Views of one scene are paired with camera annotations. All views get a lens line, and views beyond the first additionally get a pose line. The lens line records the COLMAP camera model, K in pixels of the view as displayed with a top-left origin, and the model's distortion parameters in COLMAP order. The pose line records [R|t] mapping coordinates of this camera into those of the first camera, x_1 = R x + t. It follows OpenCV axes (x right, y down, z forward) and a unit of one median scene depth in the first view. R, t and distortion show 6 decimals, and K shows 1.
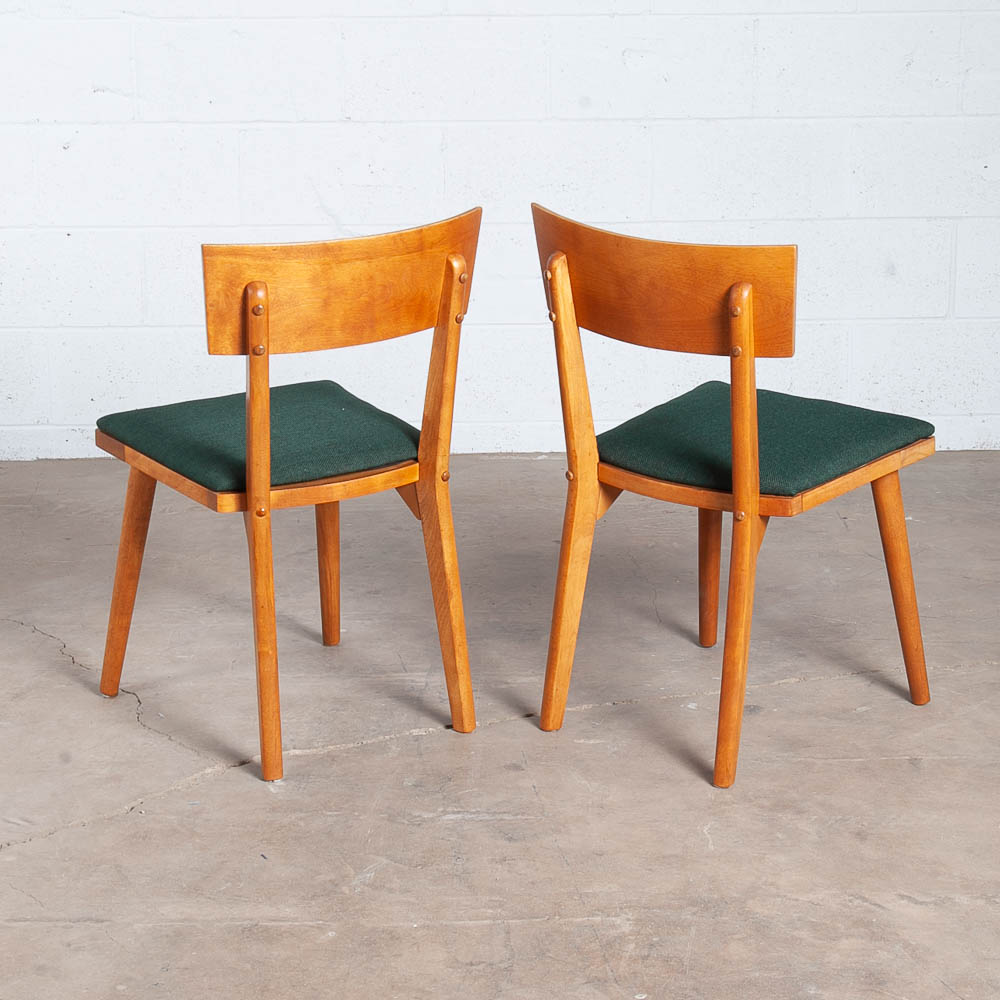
lens RADIAL K [[2855.1, 0, 529.5], [0, 2855.1, 463.1], [0, 0, 1]] dist [0.095364, 0.000000]
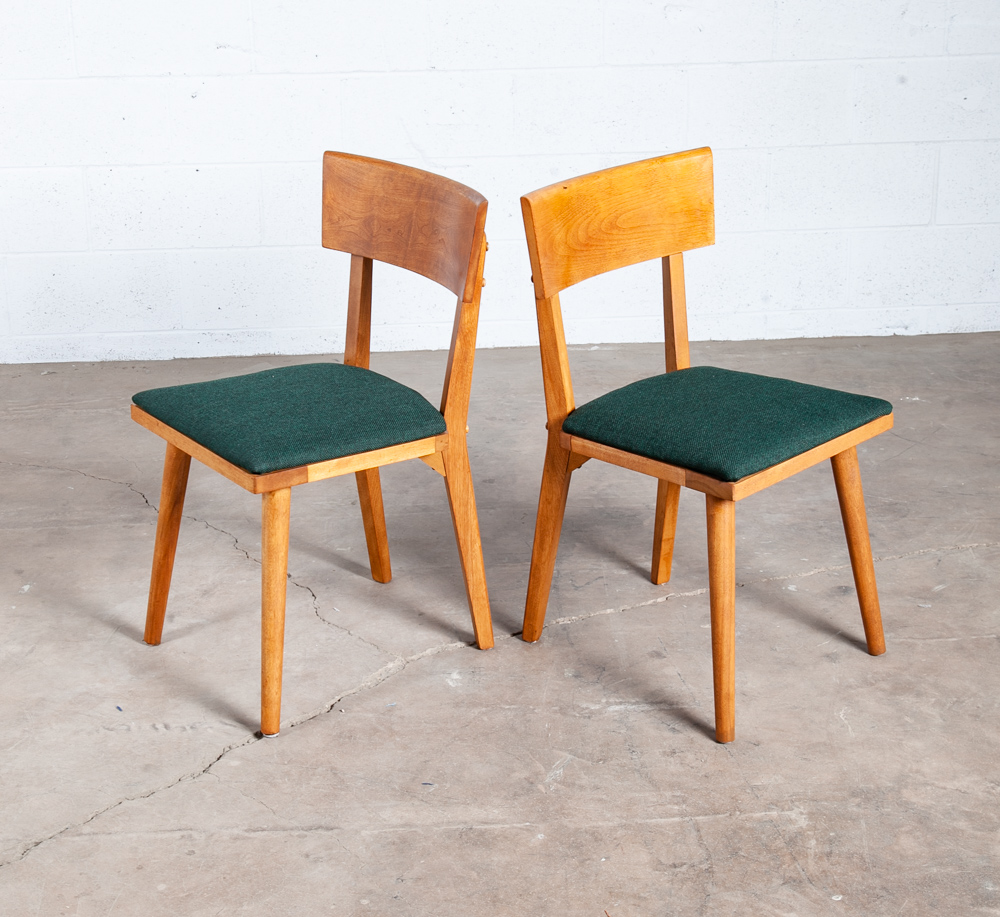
lens RADIAL K [[2049.5, 0, 502.5], [0, 2049.5, 423.7], [0, 0, 1]] dist [0.109693, 0.000000]
pose [[0.998746, -0.023714, 0.044086, -0.103669], [0.020412, 0.997057, 0.073900, -0.049429], [-0.045709, -0.072908, 0.996291, 0.192967]]
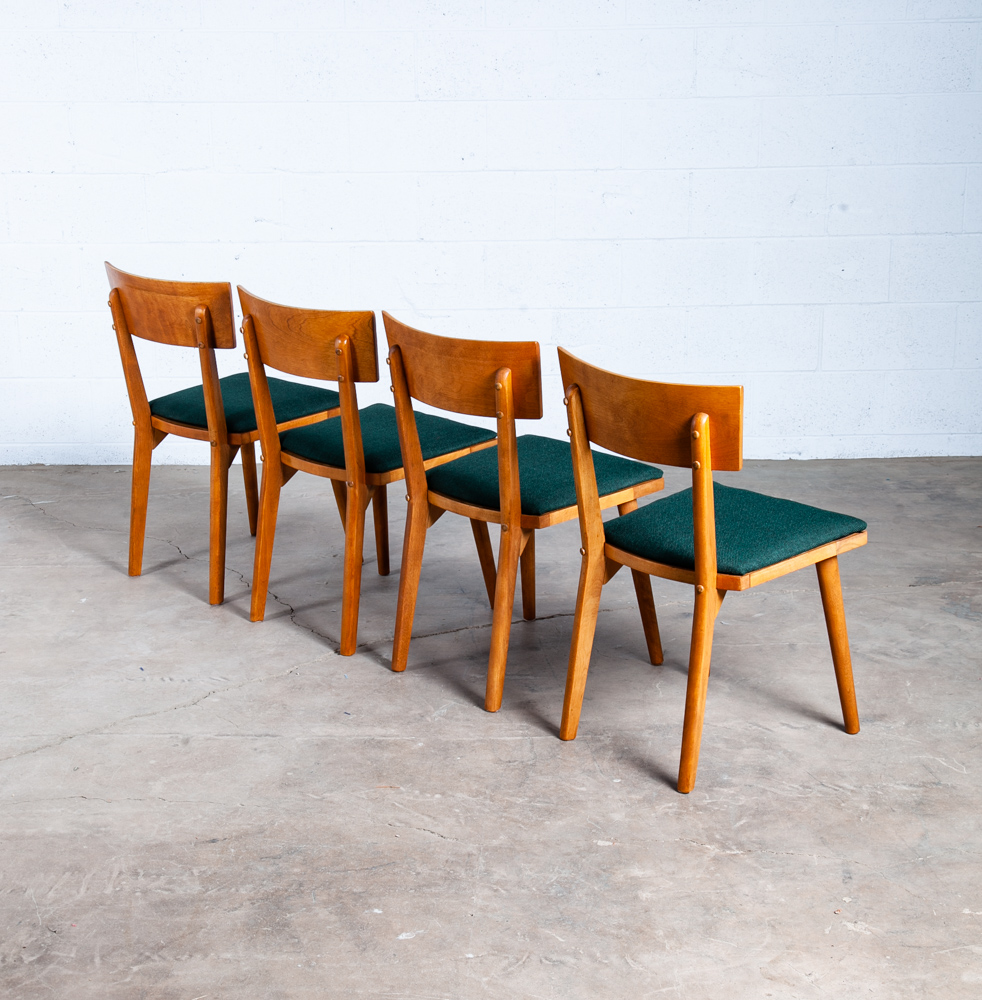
lens RADIAL K [[1992.1, 0, 487.0], [0, 1992.1, 545.2], [0, 0, 1]] dist [0.114402, 0.000000]
pose [[0.999786, 0.001637, -0.020608, -0.008957], [-0.001245, 0.999818, 0.019042, 0.030054], [0.020635, -0.019012, 0.999606, -0.087961]]
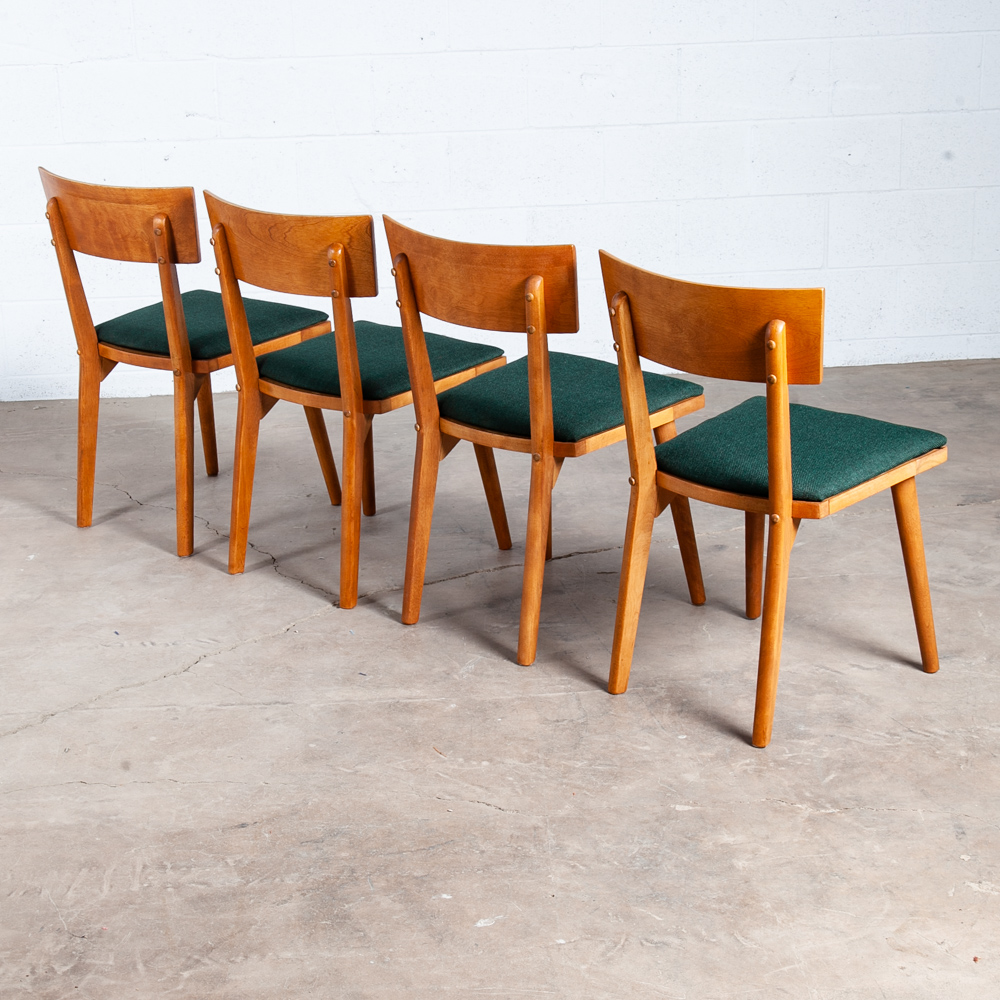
lens RADIAL K [[2219.7, 0, 500.0], [0, 2219.7, 550.7], [0, 0, 1]] dist [0.078302, 0.000000]
pose [[0.998261, -0.036549, 0.046249, -0.084188], [0.033963, 0.997880, 0.055507, 0.026409], [-0.048180, -0.053840, 0.997387, -0.071094]]
